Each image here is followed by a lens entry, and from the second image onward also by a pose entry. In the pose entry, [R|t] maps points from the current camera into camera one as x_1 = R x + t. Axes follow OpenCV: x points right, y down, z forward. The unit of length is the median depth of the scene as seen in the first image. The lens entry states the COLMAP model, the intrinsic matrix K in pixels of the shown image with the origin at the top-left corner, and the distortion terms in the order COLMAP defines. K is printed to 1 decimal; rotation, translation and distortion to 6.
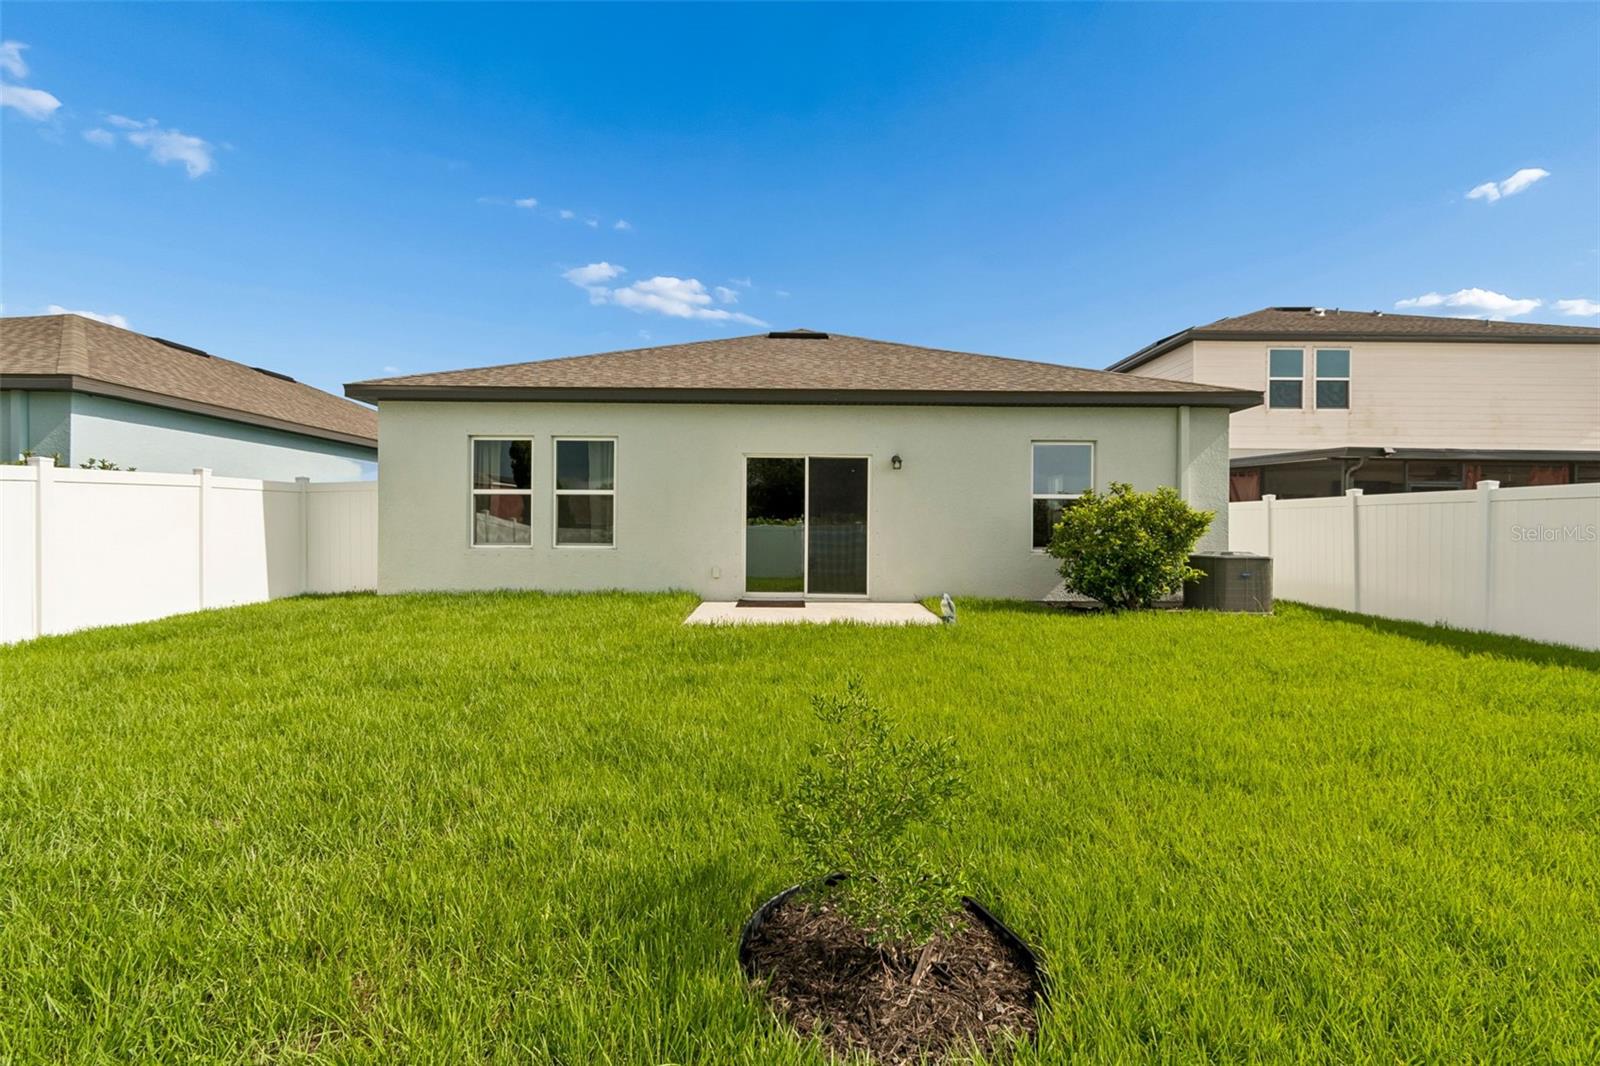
lens RADIAL K [[711.2, 0, 796.0], [0, 711.2, 535.7], [0, 0, 1]] dist [0.002654, 0.000488]
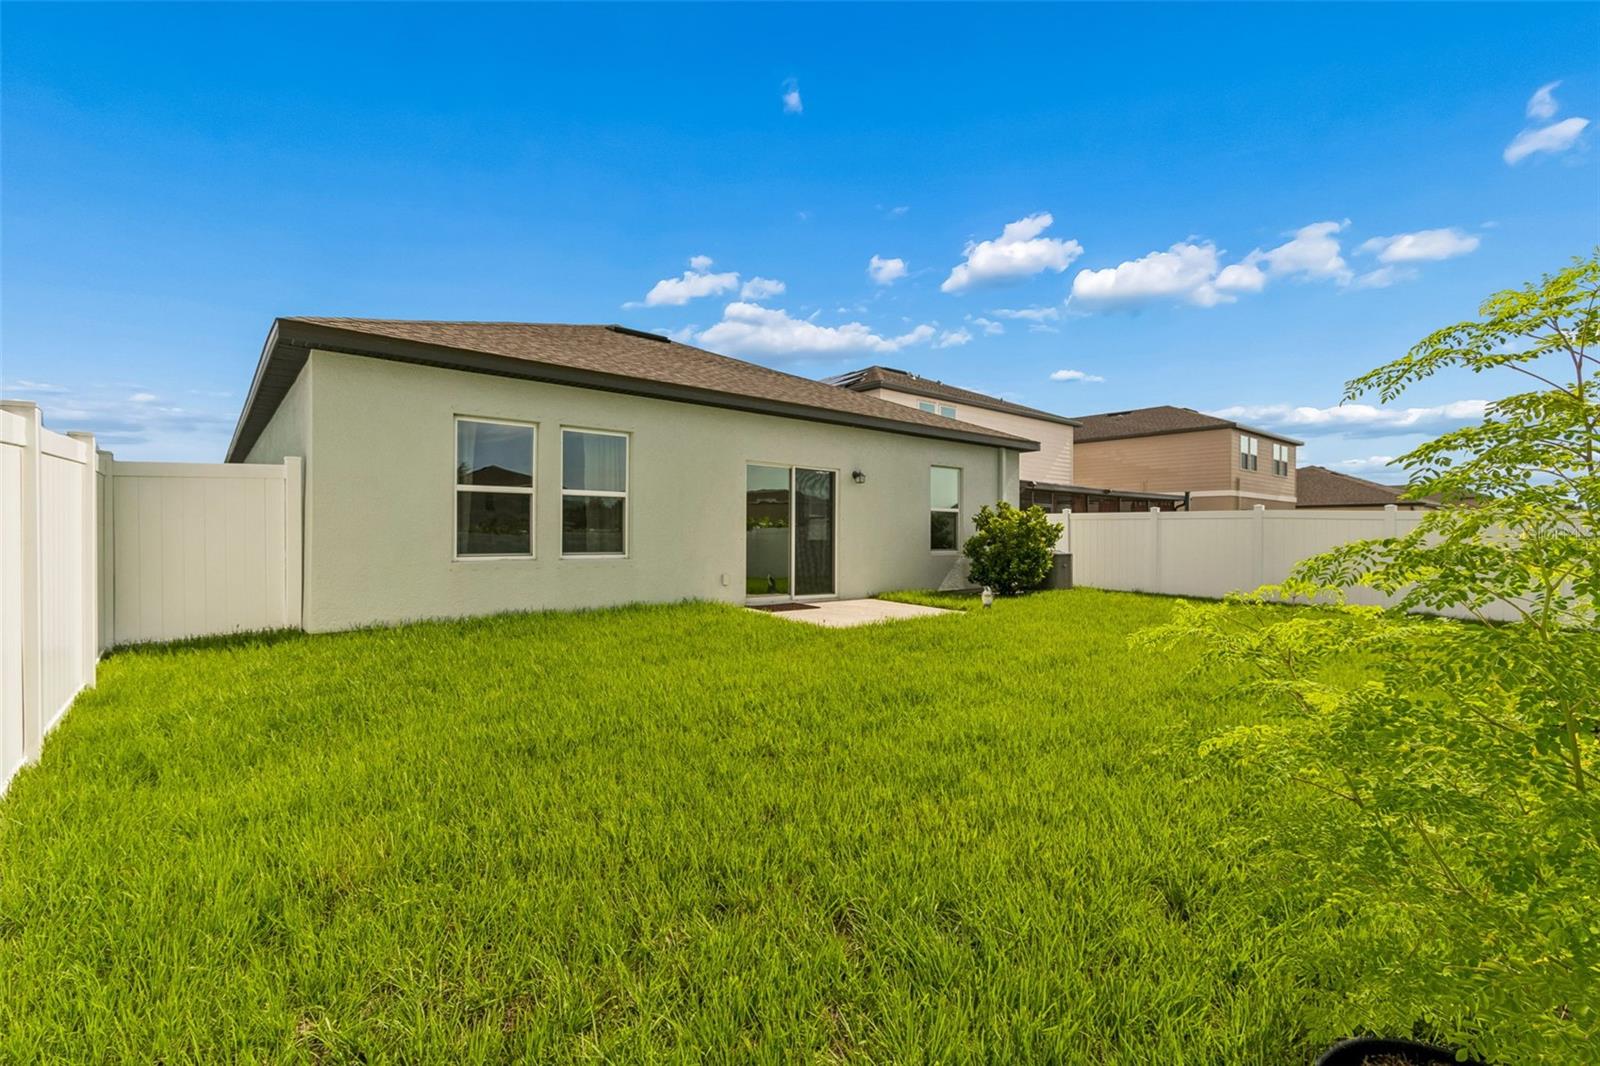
lens RADIAL K [[711.2, 0, 796.0], [0, 711.2, 535.7], [0, 0, 1]] dist [0.002654, 0.000488]
pose [[0.772616, -0.001897, 0.634871, -0.657835], [0.005426, 0.999979, -0.003615, -0.004973], [-0.634851, 0.006238, 0.772610, 0.175314]]
